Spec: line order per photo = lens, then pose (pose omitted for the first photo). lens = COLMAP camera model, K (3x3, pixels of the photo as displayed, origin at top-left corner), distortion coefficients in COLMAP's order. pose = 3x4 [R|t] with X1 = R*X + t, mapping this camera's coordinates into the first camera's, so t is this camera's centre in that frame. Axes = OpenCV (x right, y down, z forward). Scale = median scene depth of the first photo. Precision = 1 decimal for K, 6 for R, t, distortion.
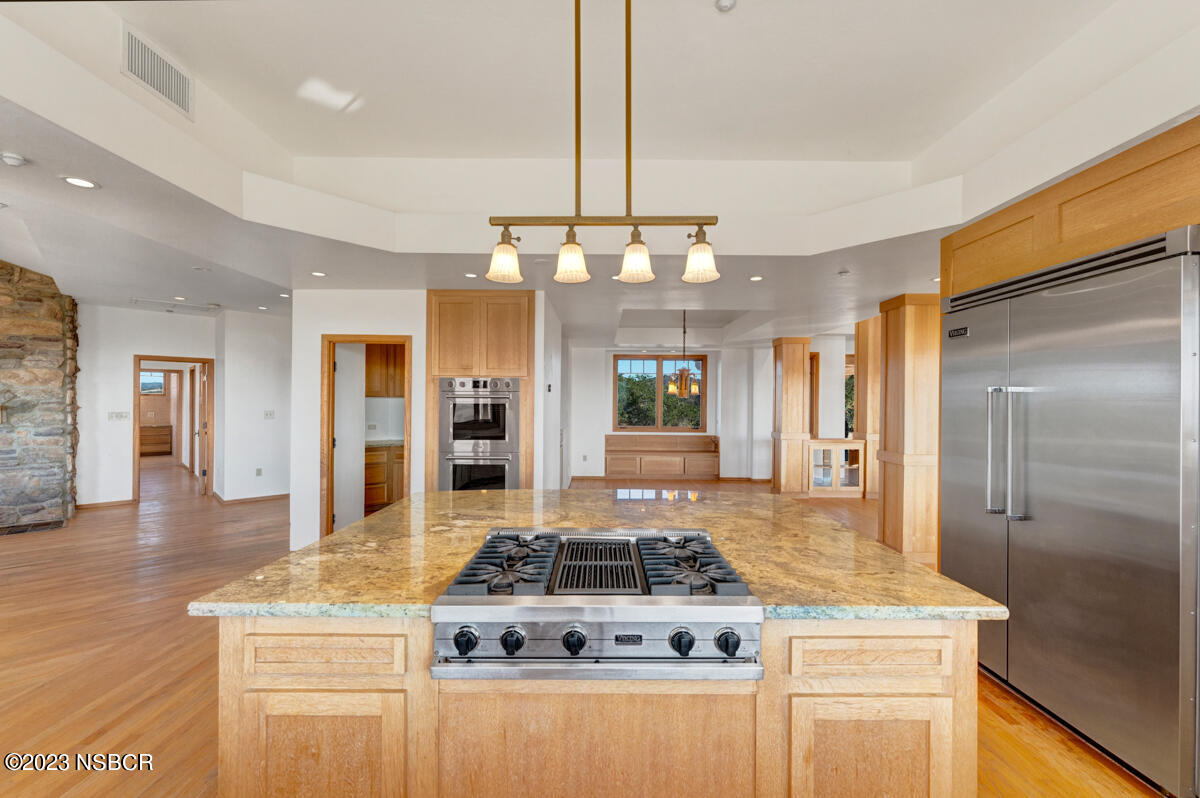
lens RADIAL K [[489.7, 0, 603.3], [0, 489.7, 405.1], [0, 0, 1]] dist [-0.000269, -0.000140]
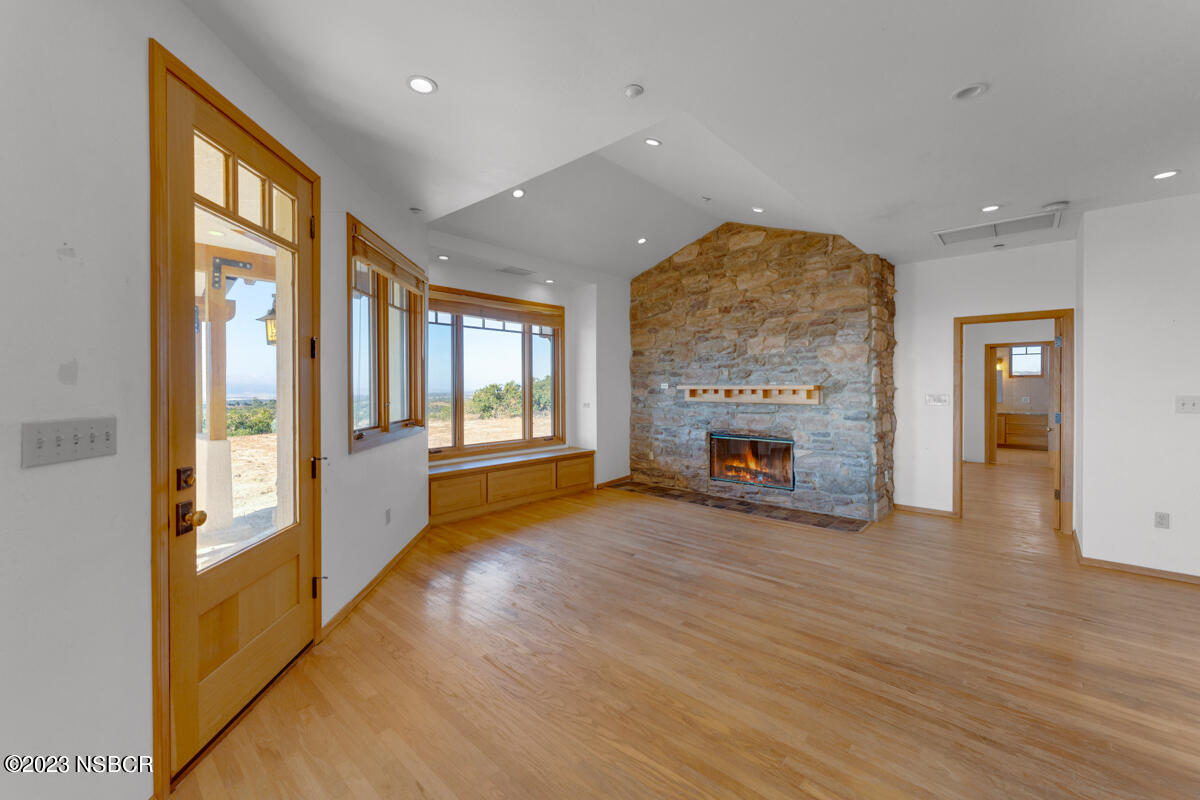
lens RADIAL K [[479.3, 0, 598.5], [0, 479.3, 386.7], [0, 0, 1]] dist [0.000319, -0.000012]
pose [[0.046514, -0.001366, -0.998917, -0.303074], [-0.004416, 0.999989, -0.001573, 0.006423], [0.998908, 0.004484, 0.046508, 0.503440]]
